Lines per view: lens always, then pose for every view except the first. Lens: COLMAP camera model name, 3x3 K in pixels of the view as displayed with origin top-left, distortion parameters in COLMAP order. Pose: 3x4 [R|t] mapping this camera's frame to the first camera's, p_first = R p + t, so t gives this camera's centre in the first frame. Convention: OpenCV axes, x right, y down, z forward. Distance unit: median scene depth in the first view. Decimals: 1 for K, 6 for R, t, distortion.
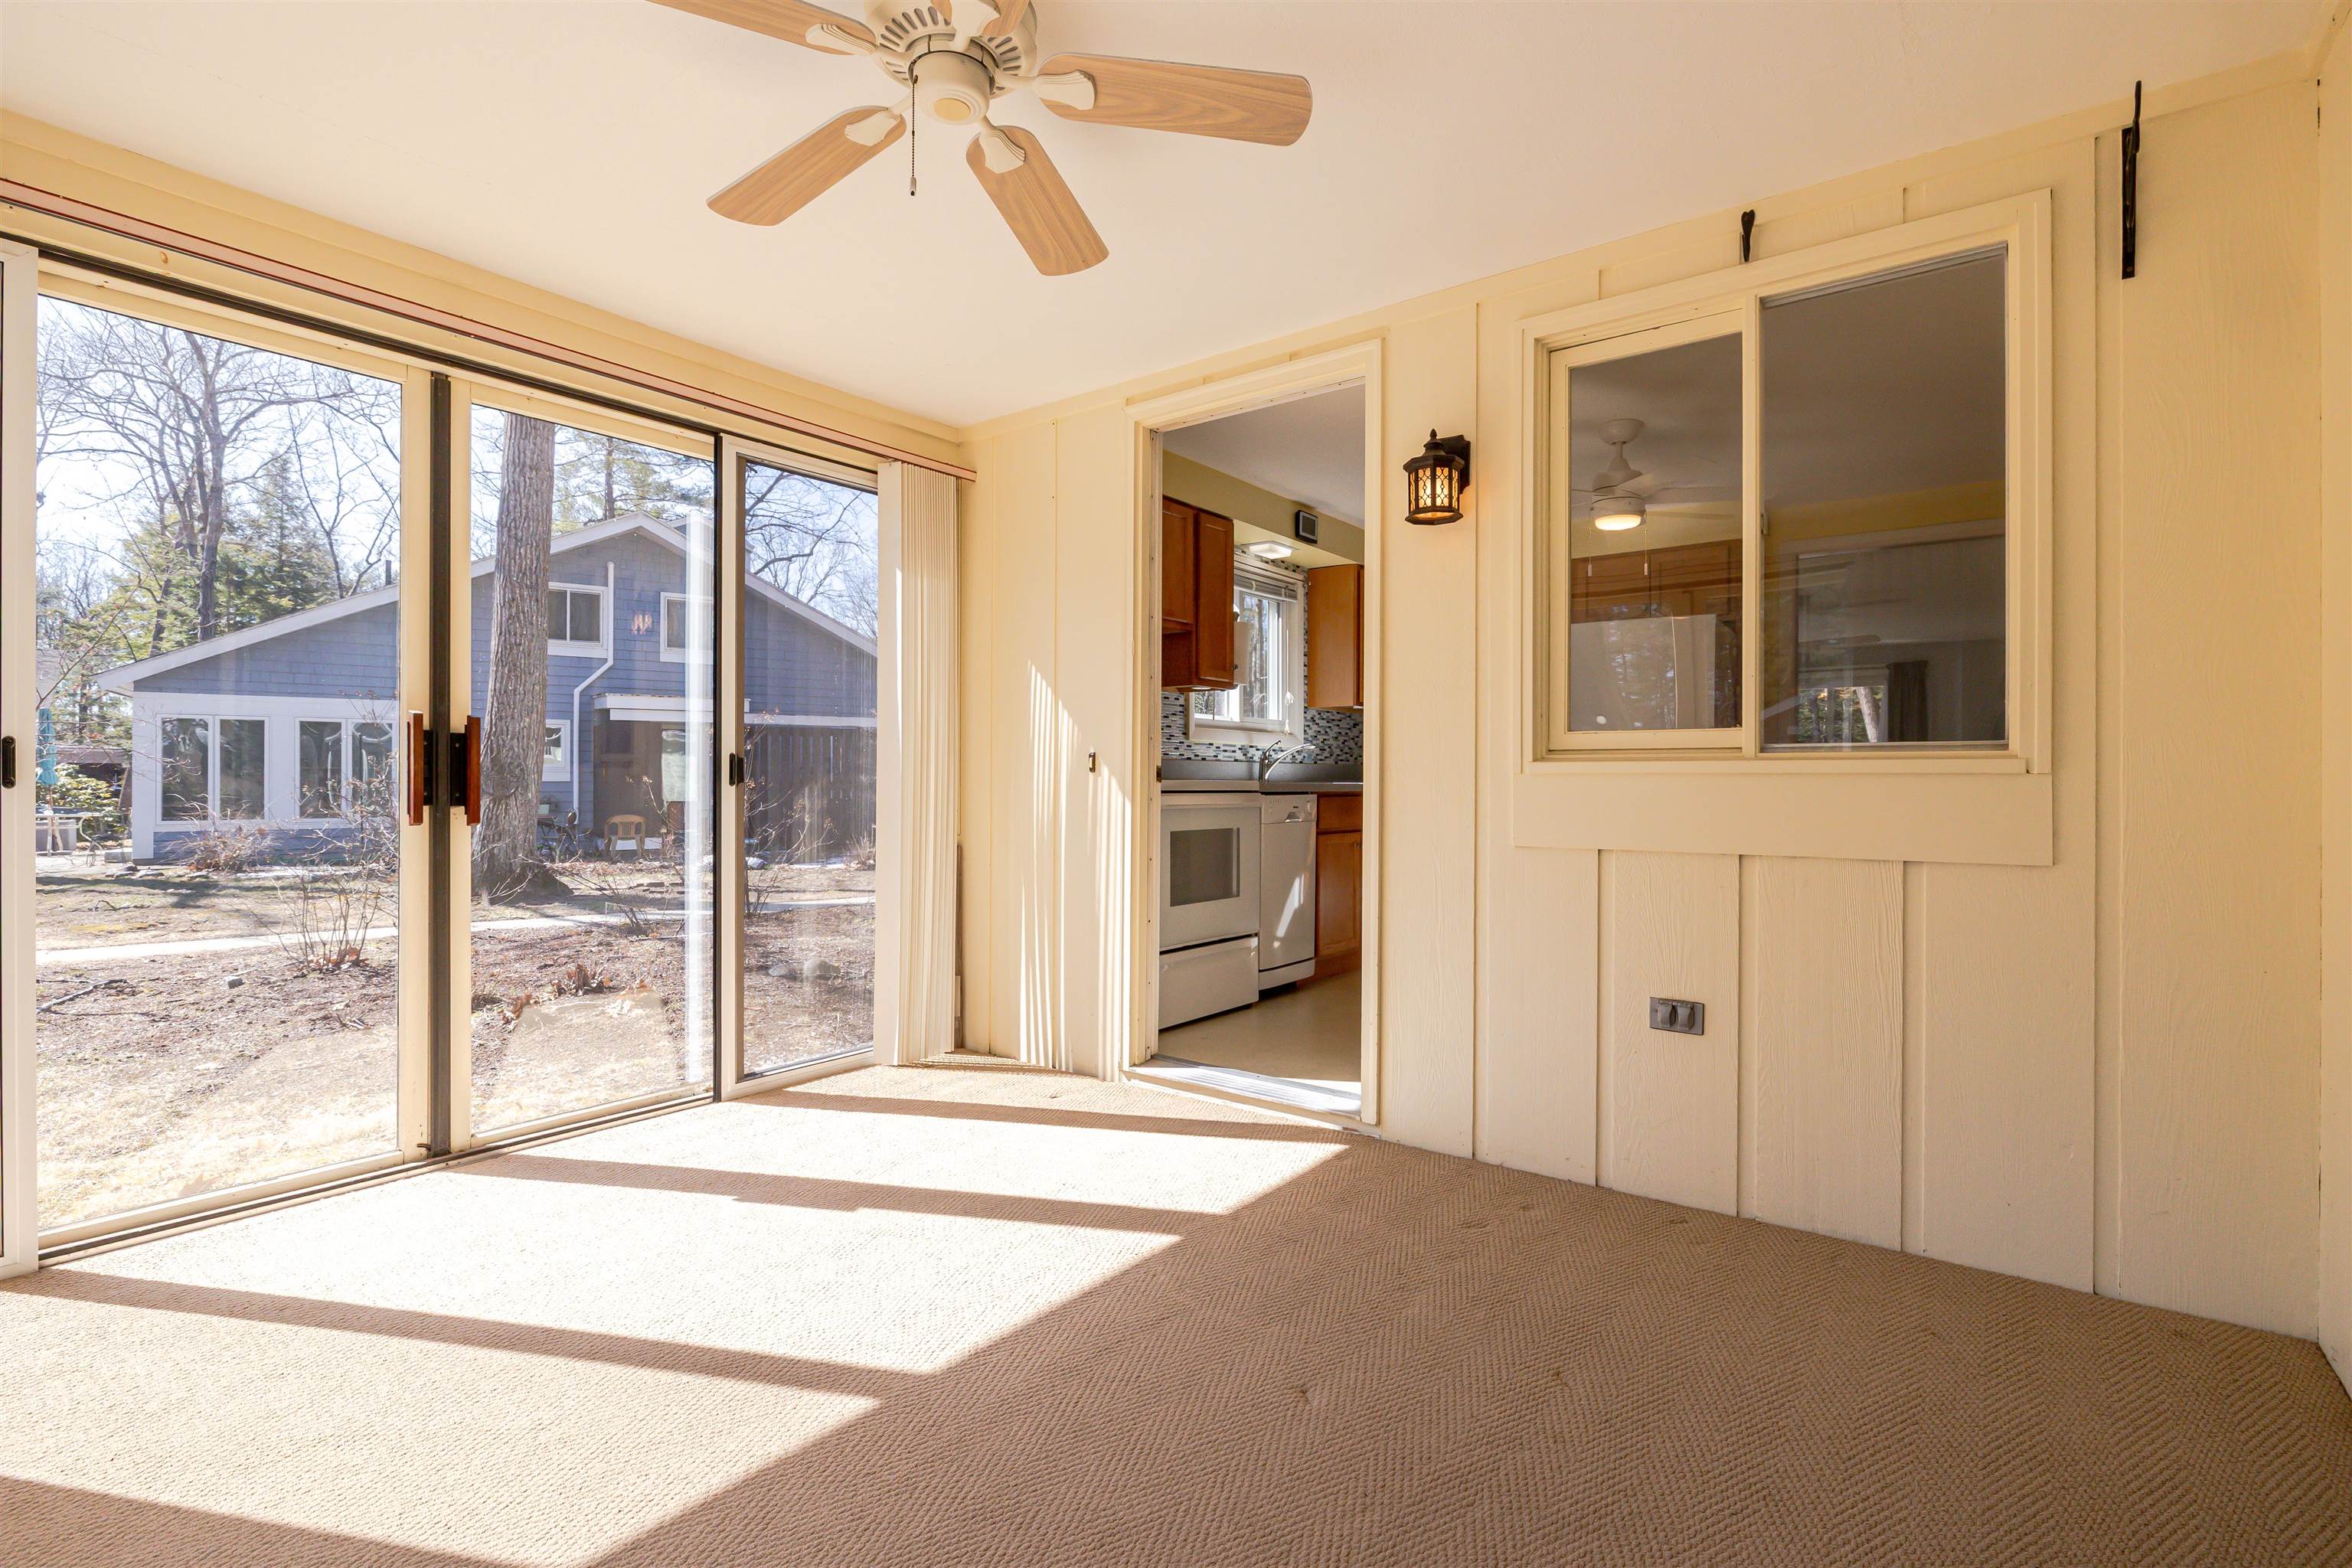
lens RADIAL K [[1094.3, 0, 1182.2], [0, 1094.3, 785.5], [0, 0, 1]] dist [0.000680, -0.000066]
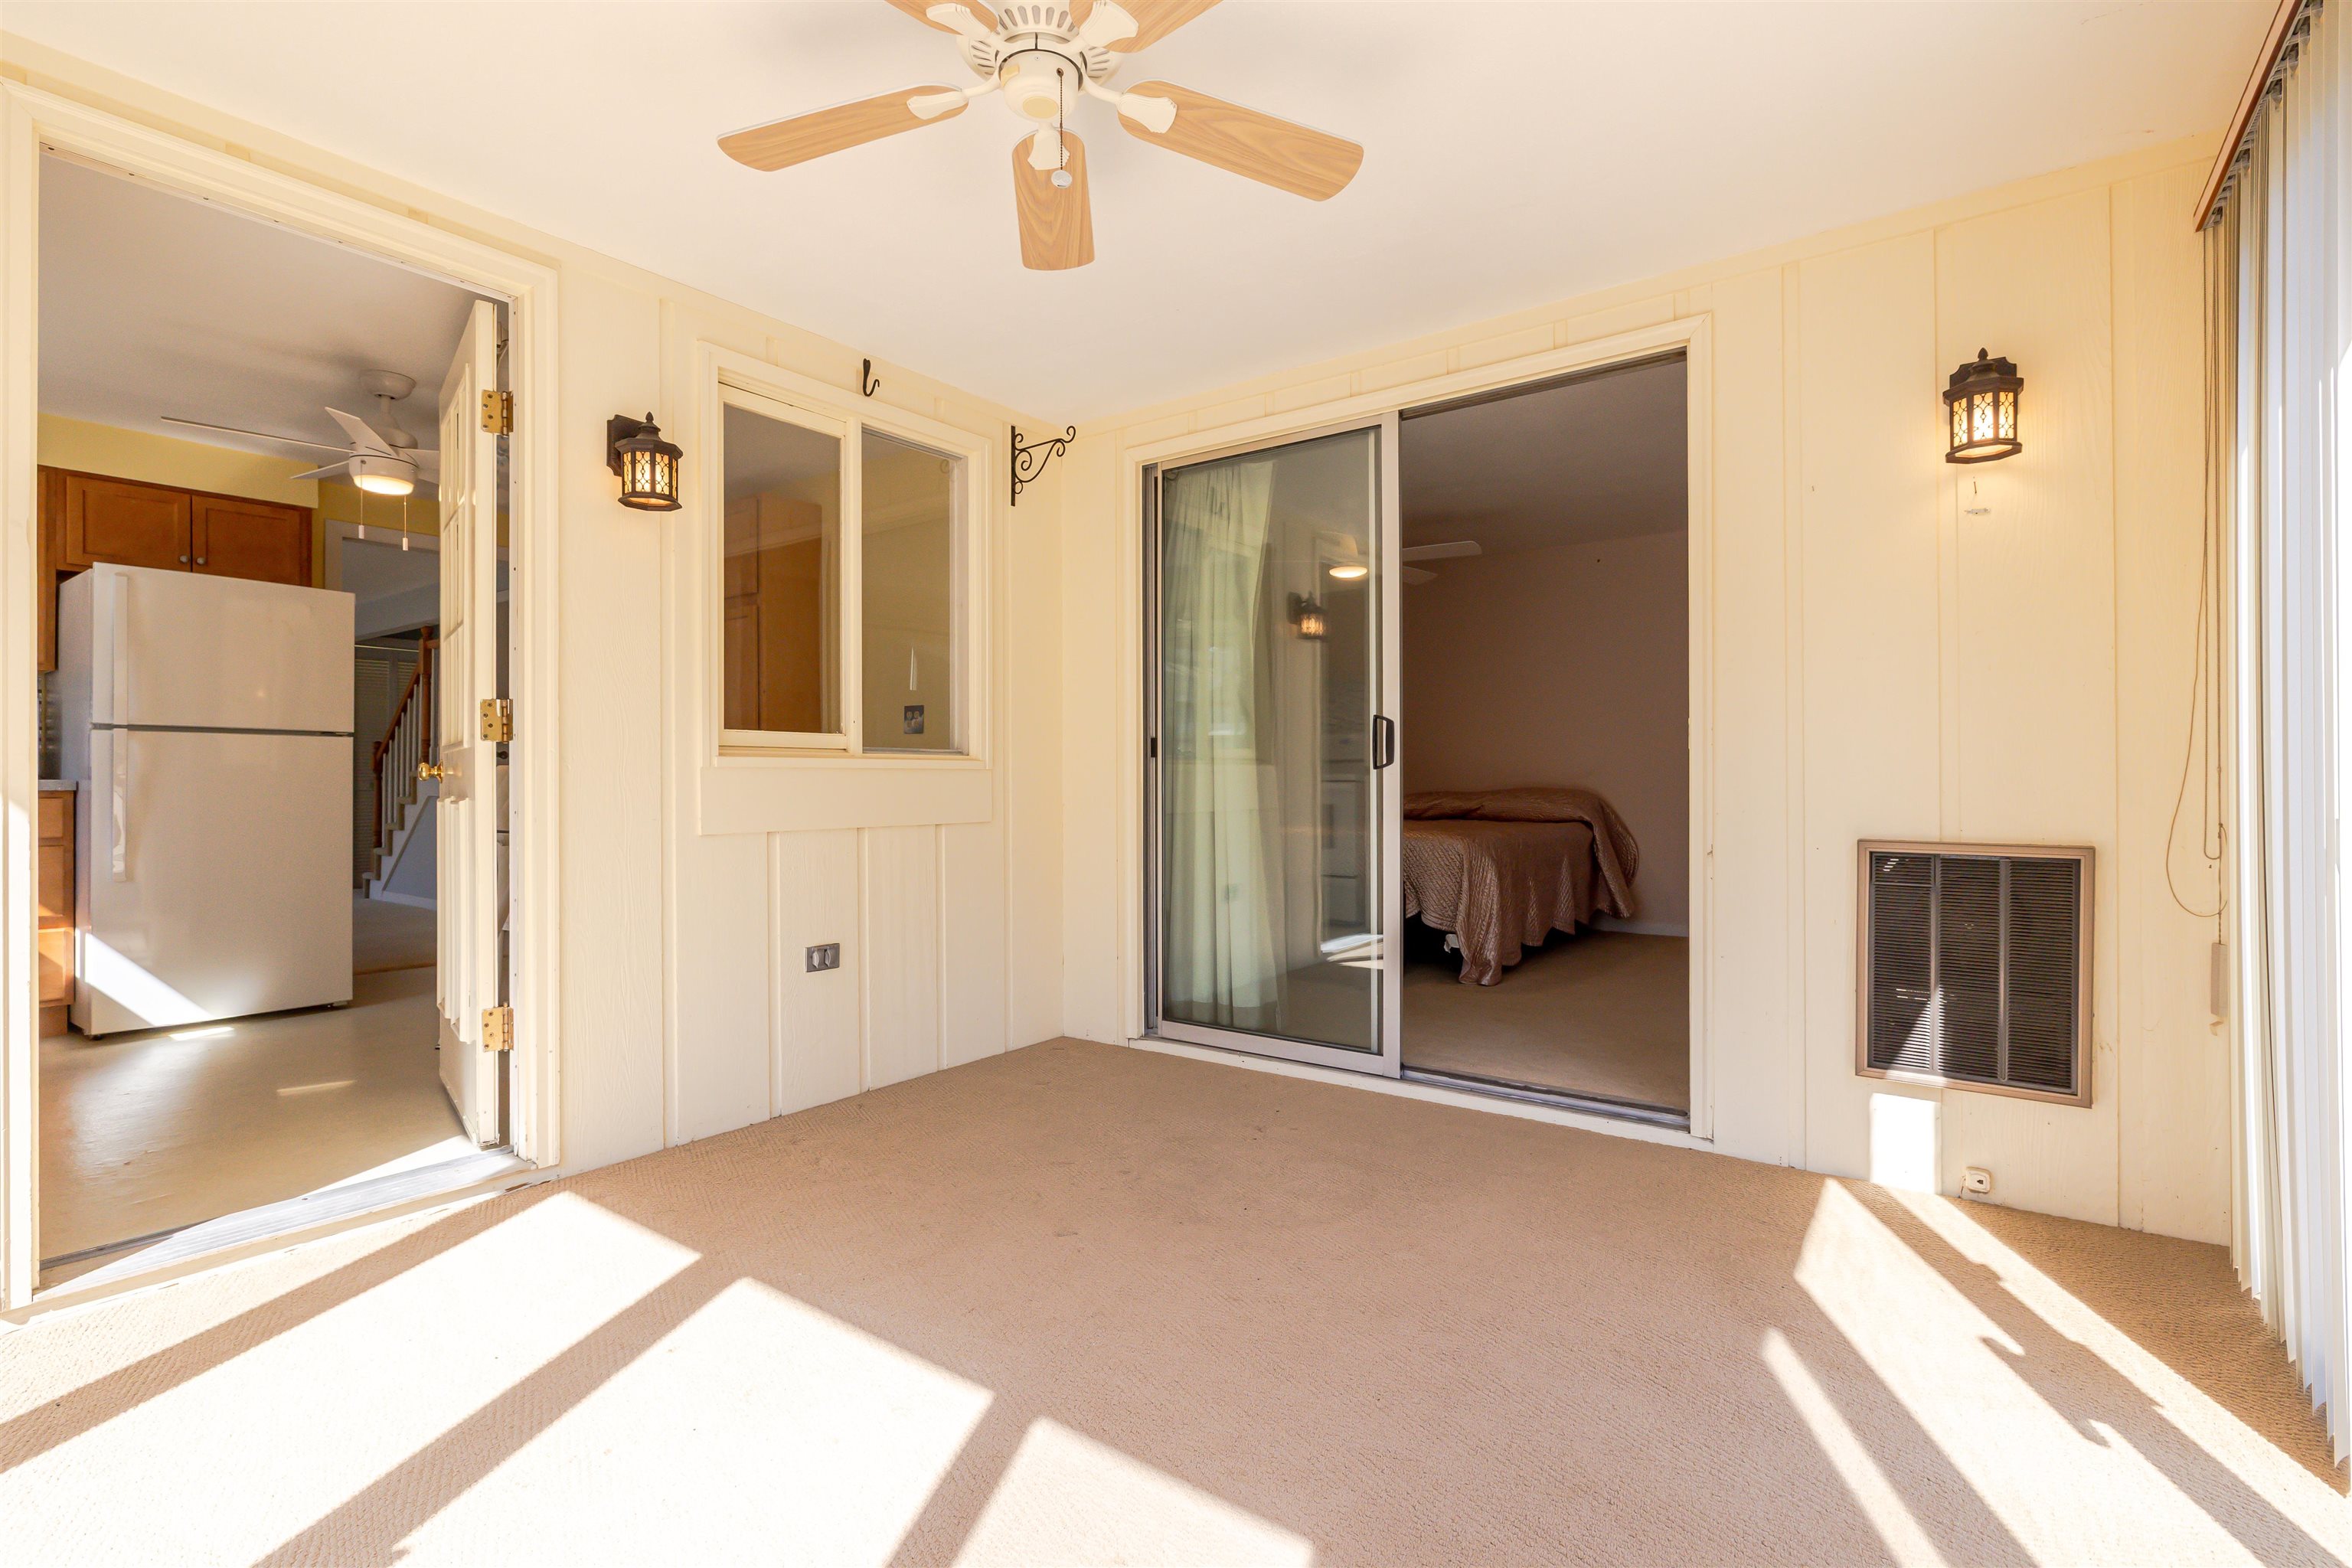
lens RADIAL K [[1094.3, 0, 1180.7], [0, 1094.3, 776.7], [0, 0, 1]] dist [0.000680, -0.000066]
pose [[-0.005933, -0.001834, 0.999981, -0.765642], [0.000862, 0.999998, 0.001840, -0.002129], [-0.999982, 0.000873, -0.005931, 0.544599]]
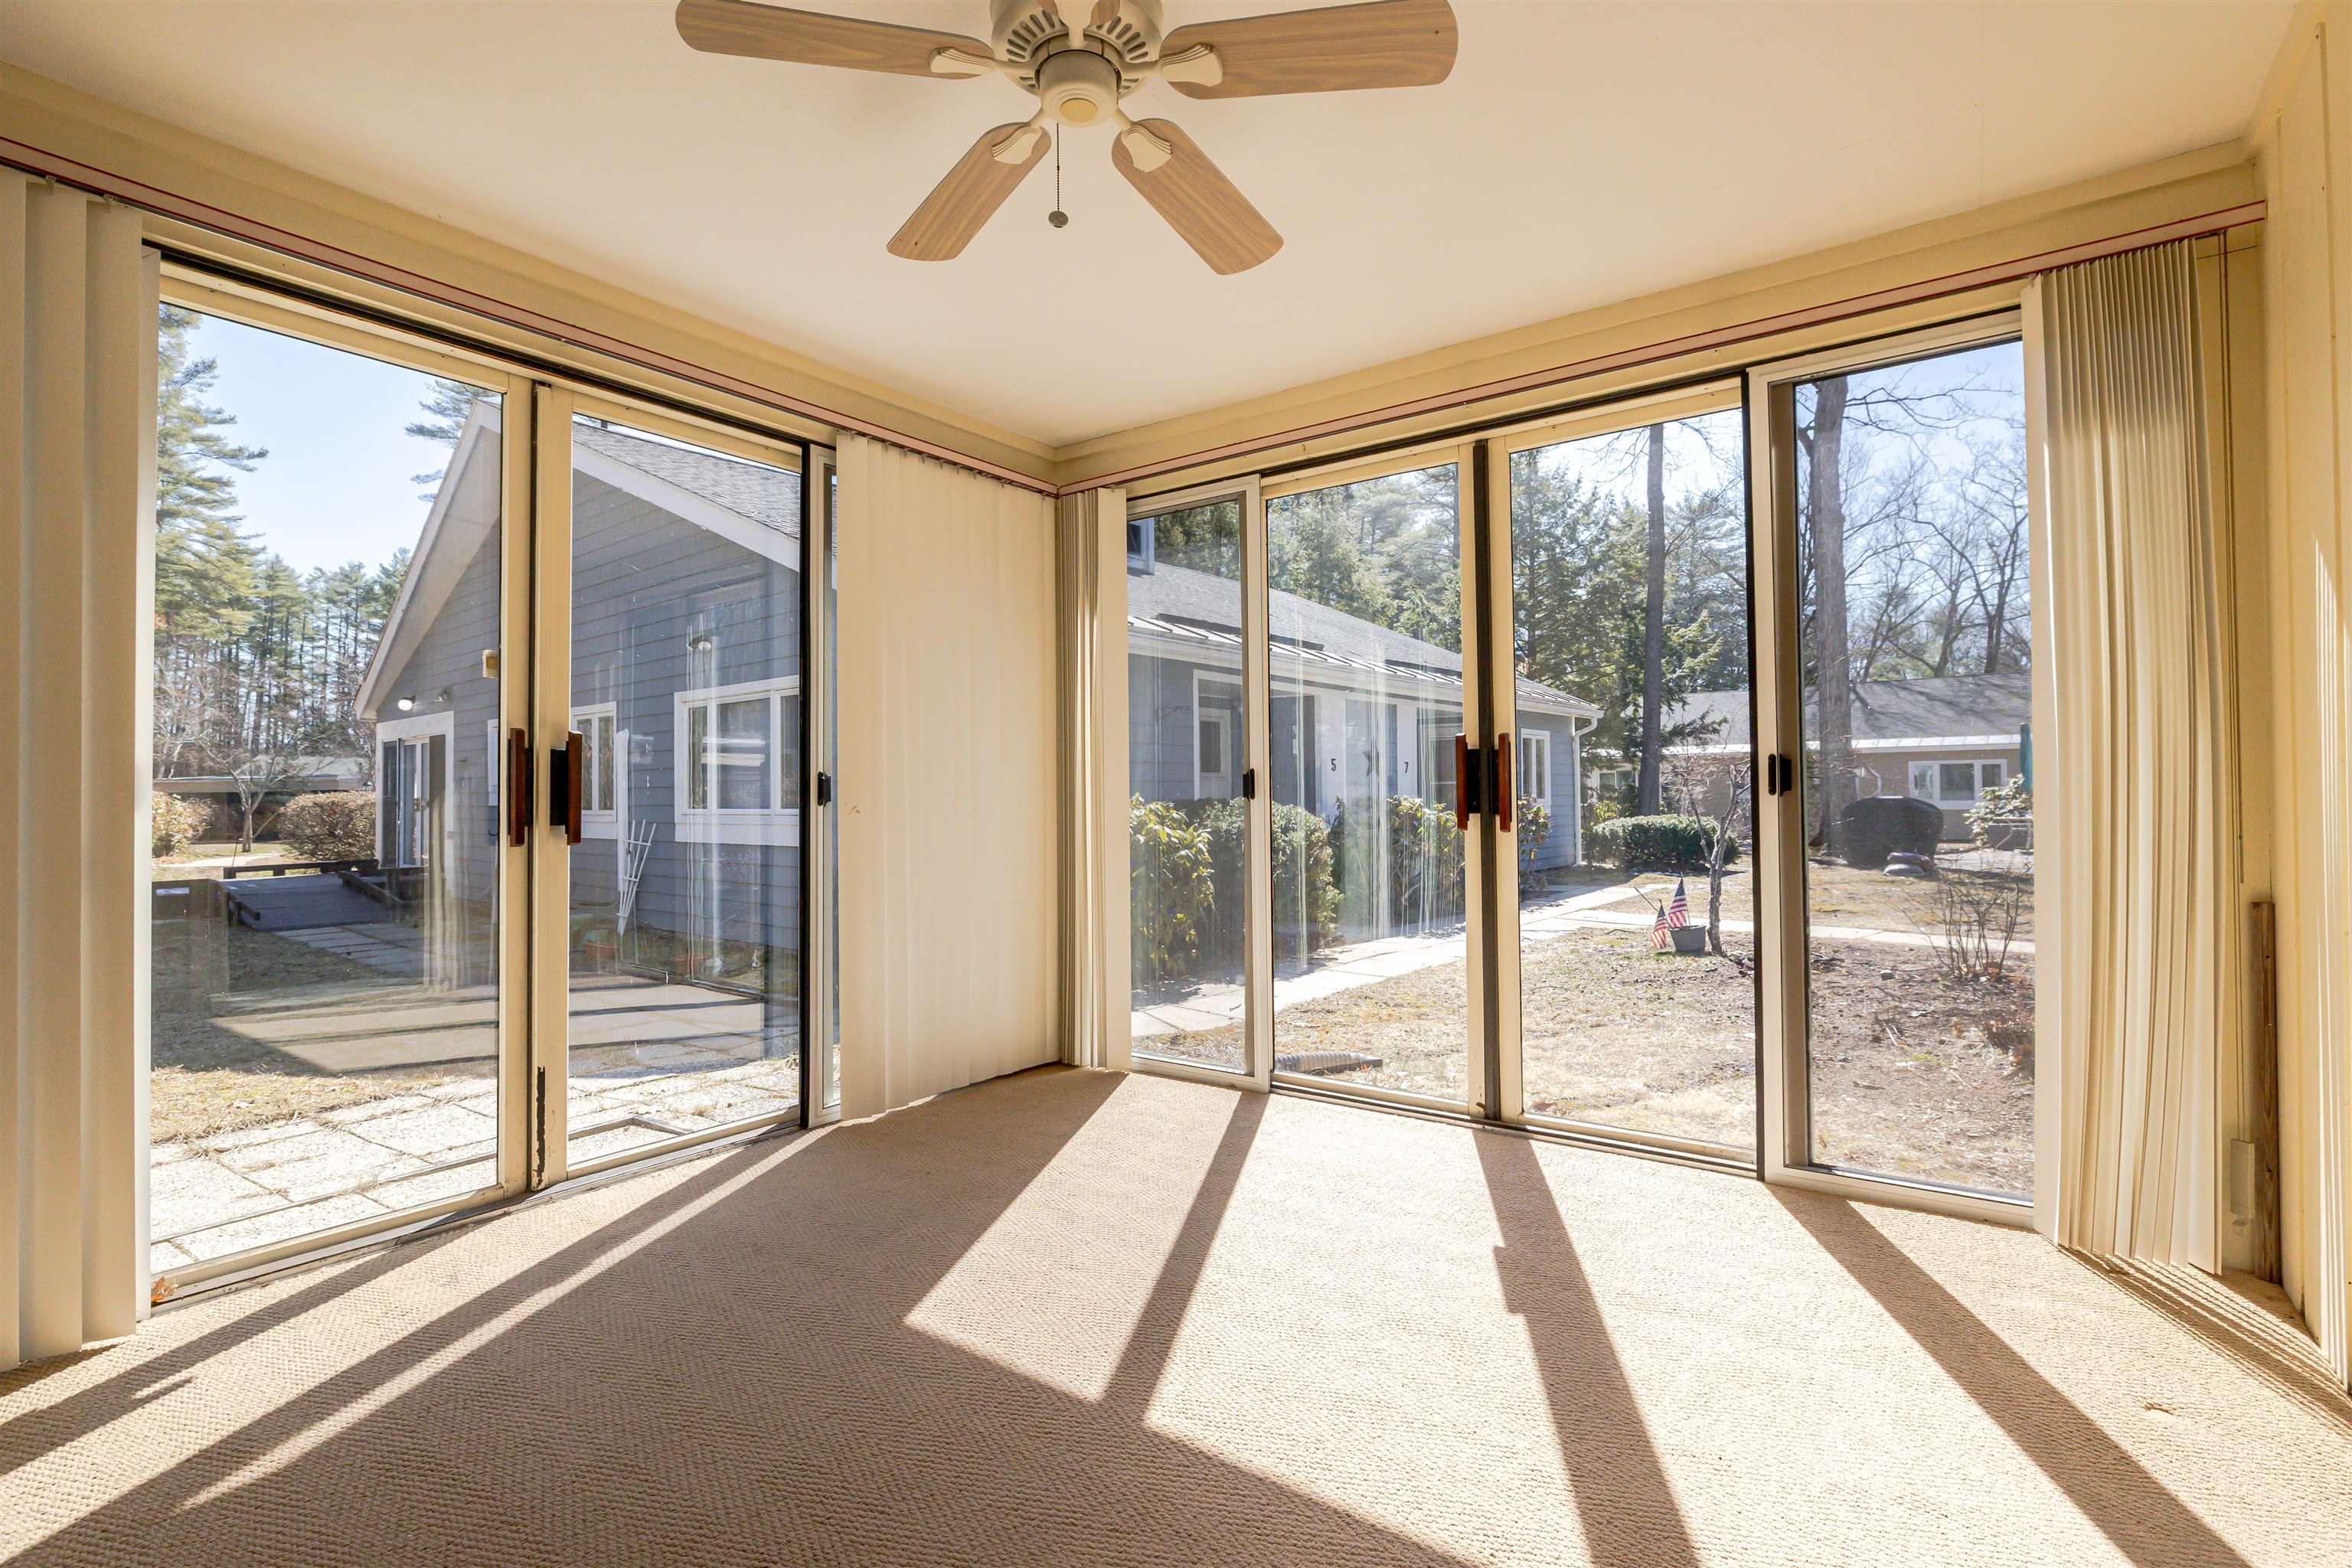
lens RADIAL K [[1094.3, 0, 1176.3], [0, 1094.3, 786.3], [0, 0, 1]] dist [0.000680, -0.000066]
pose [[0.020759, -0.011264, -0.999721, 0.467462], [0.009160, 0.999897, -0.011076, -0.001286], [0.999743, -0.008928, 0.020860, 0.652333]]
